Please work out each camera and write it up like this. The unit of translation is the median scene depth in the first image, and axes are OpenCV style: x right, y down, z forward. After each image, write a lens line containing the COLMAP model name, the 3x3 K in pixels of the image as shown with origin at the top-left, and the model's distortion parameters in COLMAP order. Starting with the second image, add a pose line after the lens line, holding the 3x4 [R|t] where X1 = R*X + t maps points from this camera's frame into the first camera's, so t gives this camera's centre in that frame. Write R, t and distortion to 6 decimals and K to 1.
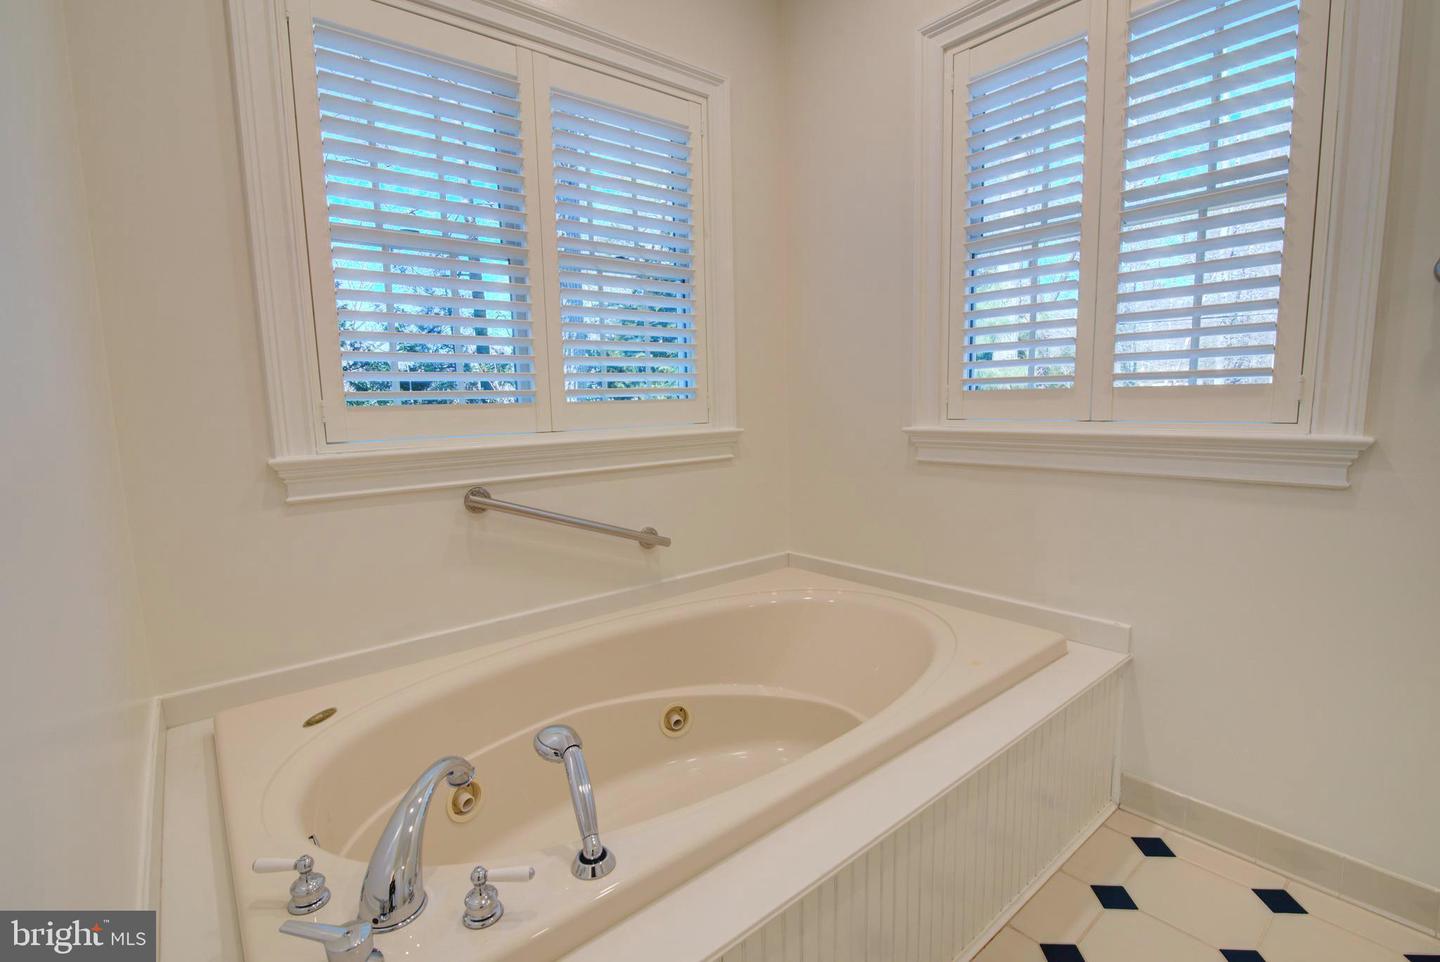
lens RADIAL K [[659.4, 0, 728.7], [0, 659.4, 482.7], [0, 0, 1]] dist [-0.016576, 0.000713]
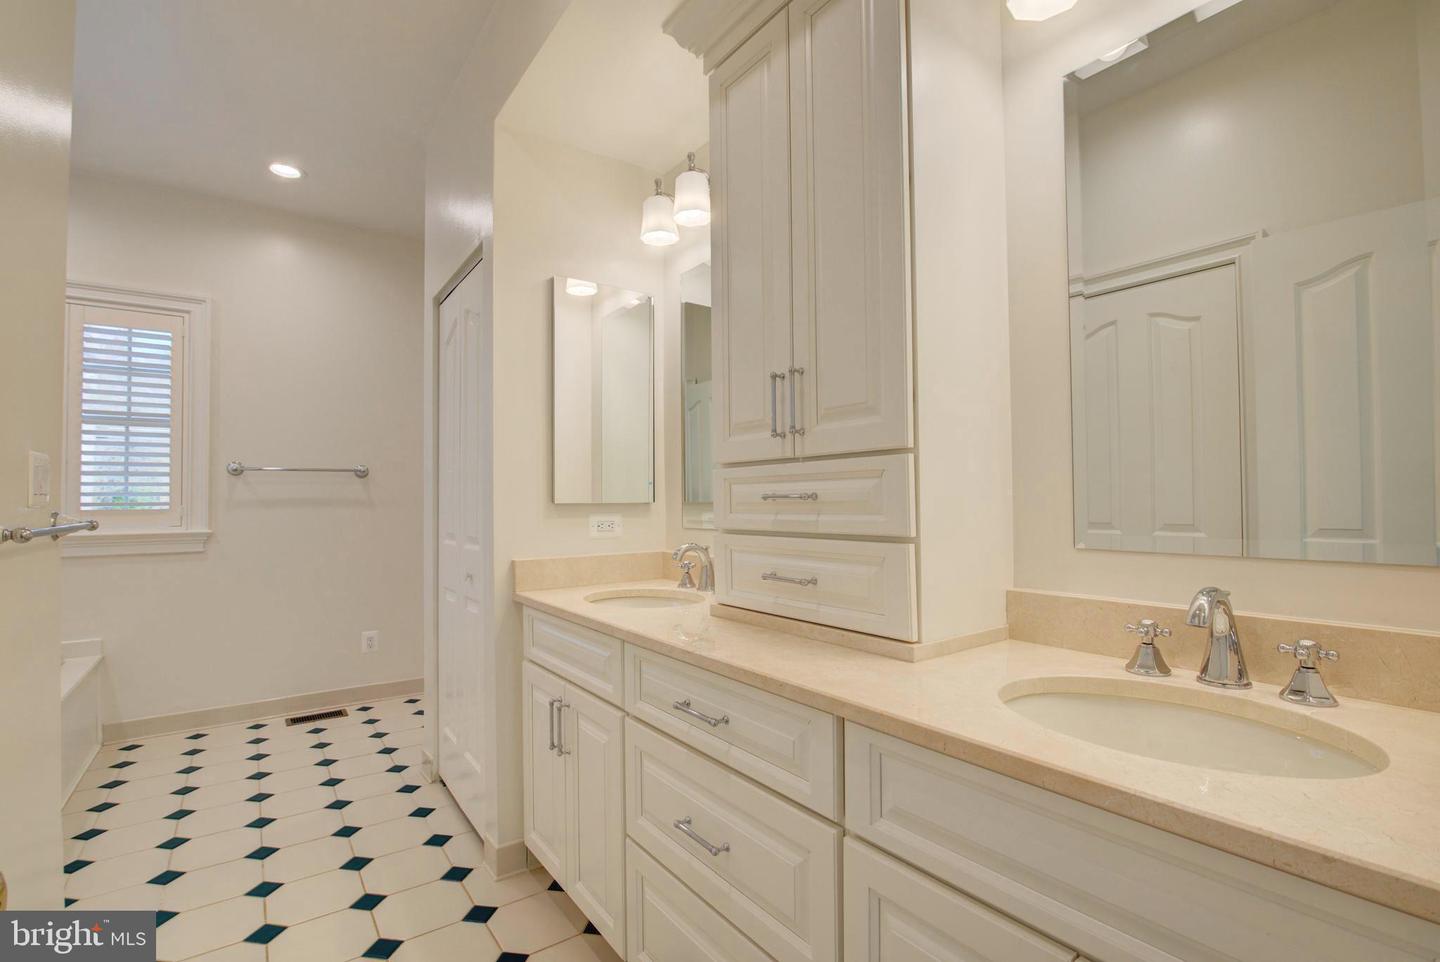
lens RADIAL K [[659.4, 0, 729.2], [0, 659.4, 487.1], [0, 0, 1]] dist [-0.016576, 0.000713]
pose [[0.075588, 0.044421, 0.996149, -1.268831], [0.144573, 0.987963, -0.055026, 0.178331], [-0.986603, 0.148176, 0.068256, -1.081073]]
